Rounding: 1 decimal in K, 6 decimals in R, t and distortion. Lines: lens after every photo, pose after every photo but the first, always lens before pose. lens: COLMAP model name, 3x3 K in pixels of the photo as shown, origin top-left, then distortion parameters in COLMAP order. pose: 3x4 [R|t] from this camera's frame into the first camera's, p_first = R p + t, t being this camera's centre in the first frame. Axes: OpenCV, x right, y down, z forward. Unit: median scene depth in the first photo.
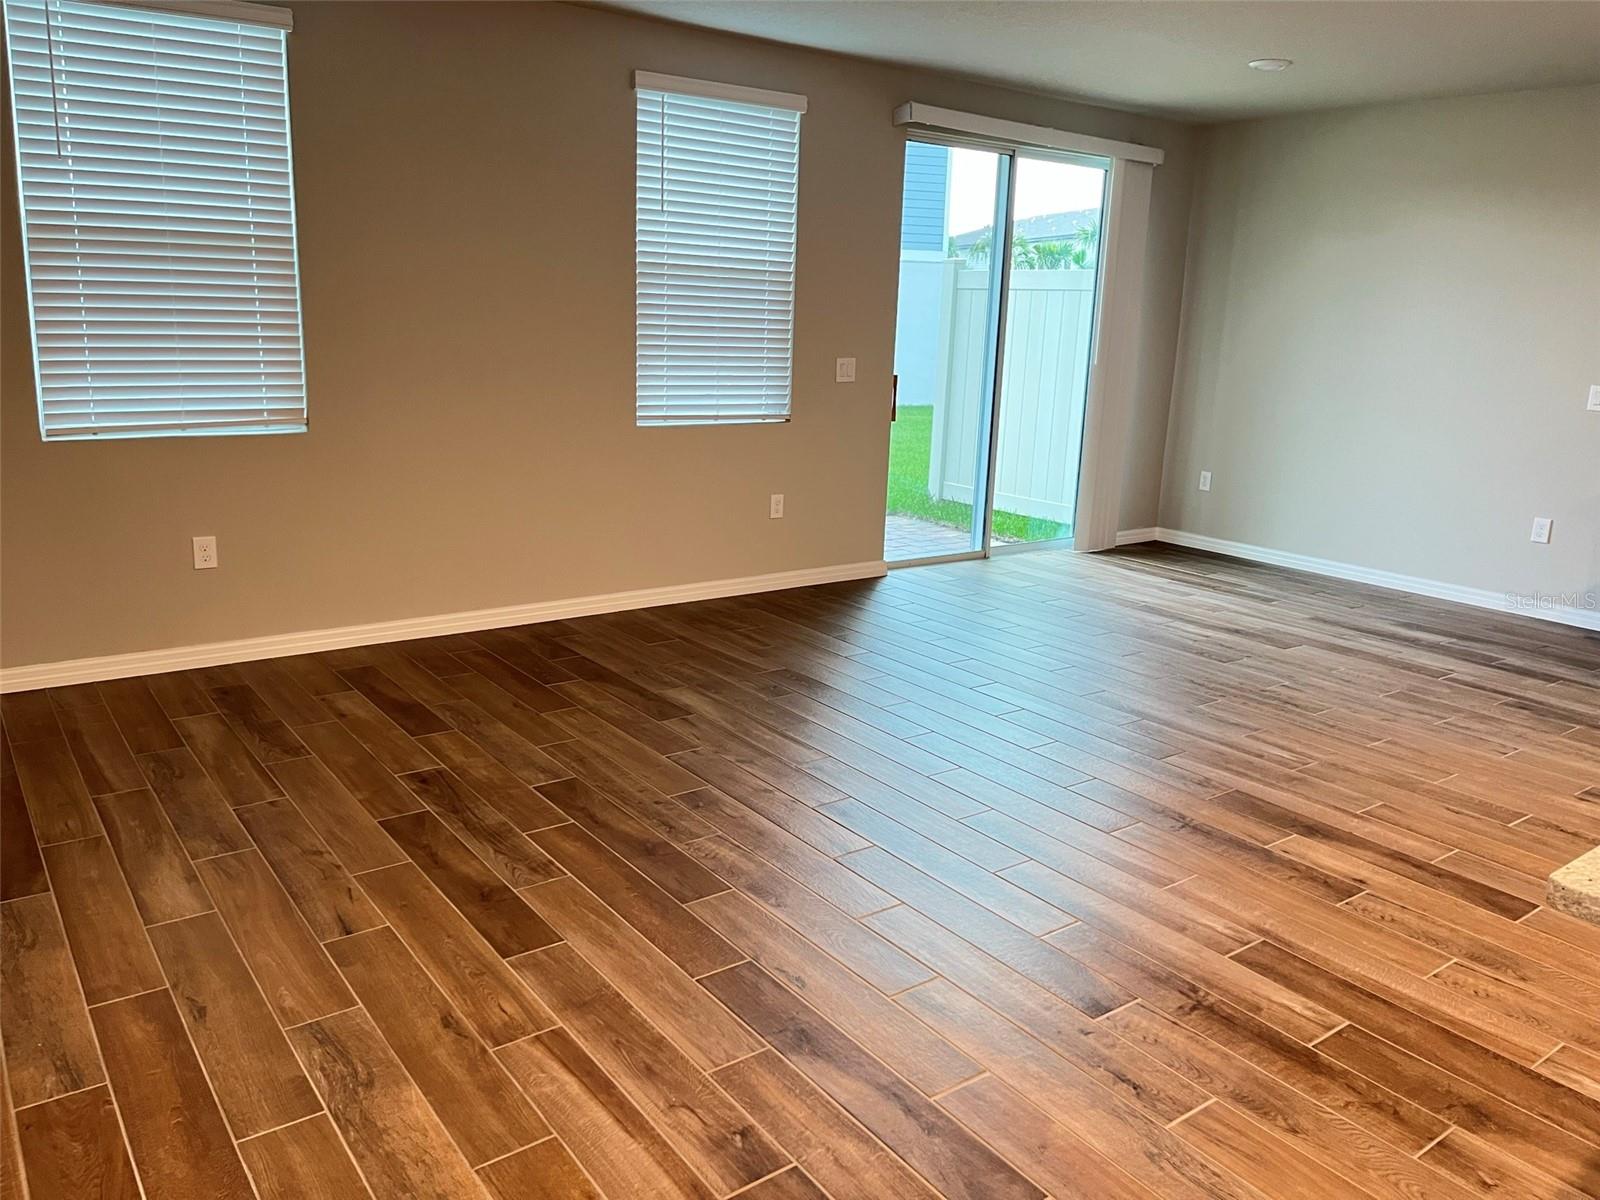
lens RADIAL K [[1214.1, 0, 790.5], [0, 1214.1, 593.3], [0, 0, 1]] dist [0.037613, -0.012447]
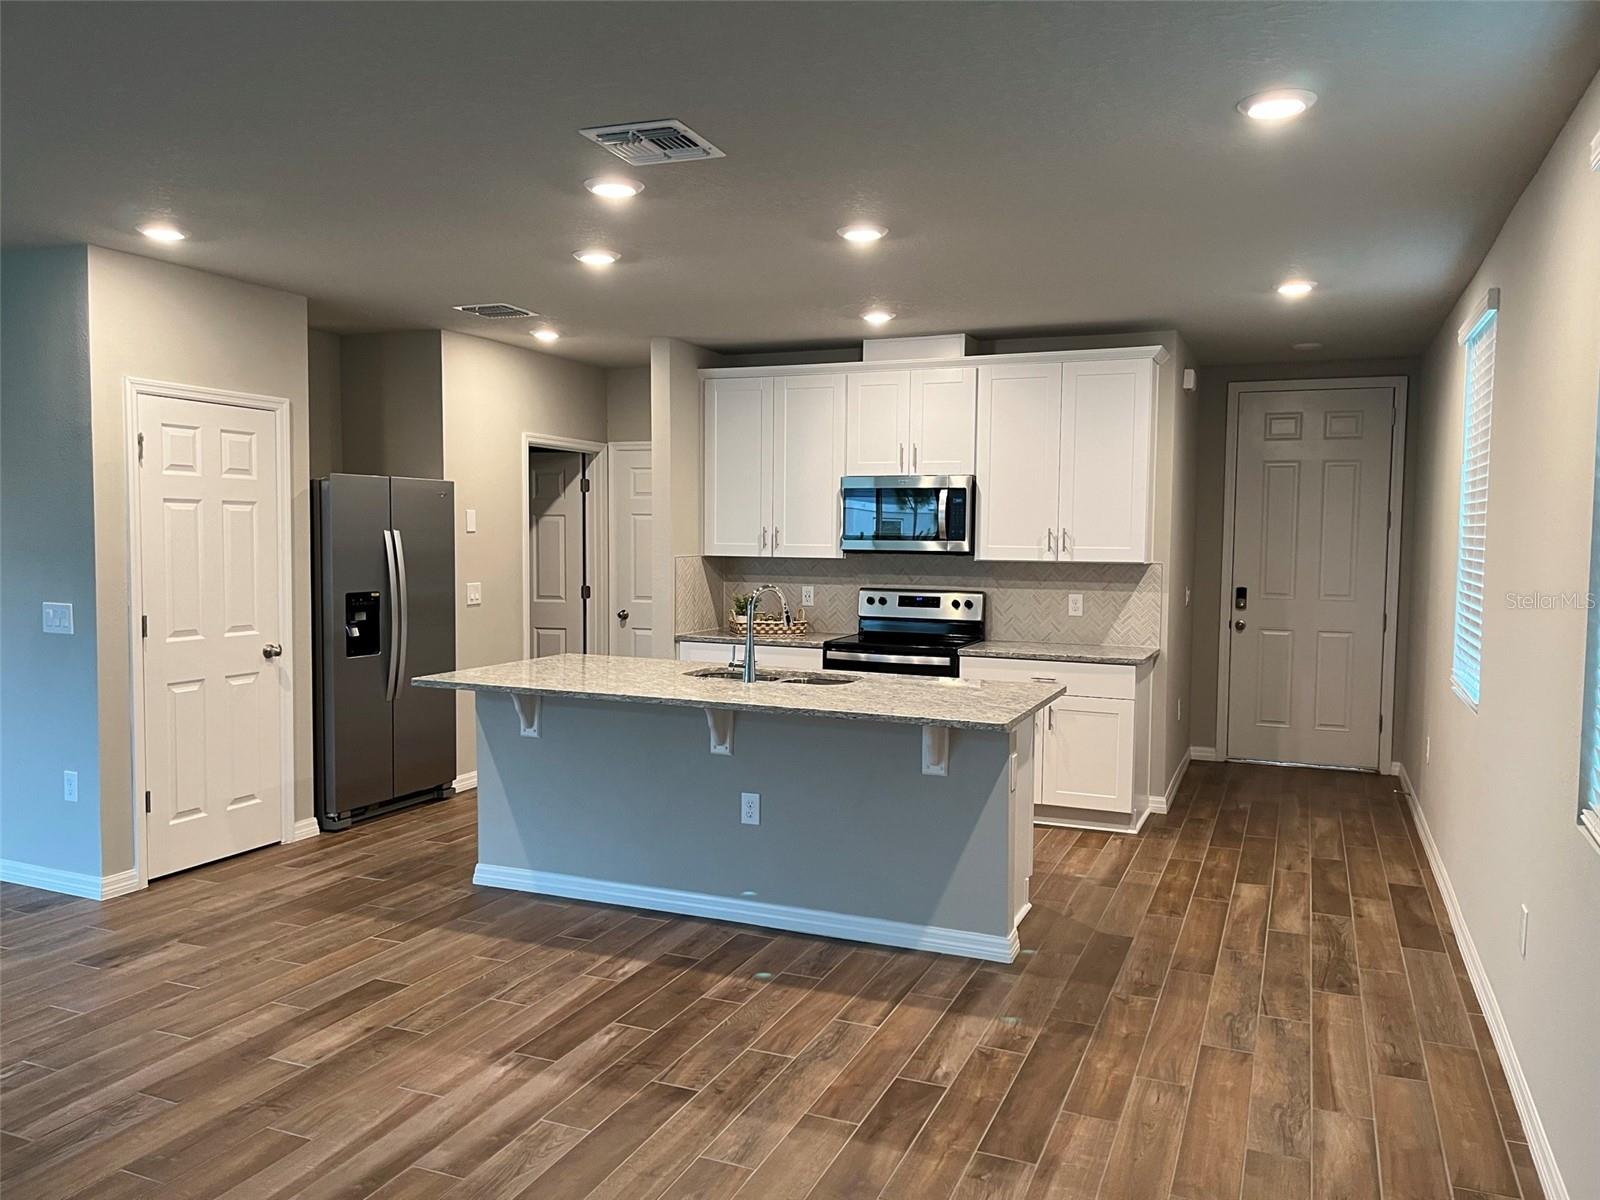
lens RADIAL K [[1214.1, 0, 793.0], [0, 1214.1, 610.3], [0, 0, 1]] dist [0.037613, -0.012447]
pose [[-0.520747, -0.092050, 0.848734, -0.757709], [0.171388, 0.962658, 0.209562, -0.351193], [-0.836330, 0.254592, -0.485525, 1.260180]]
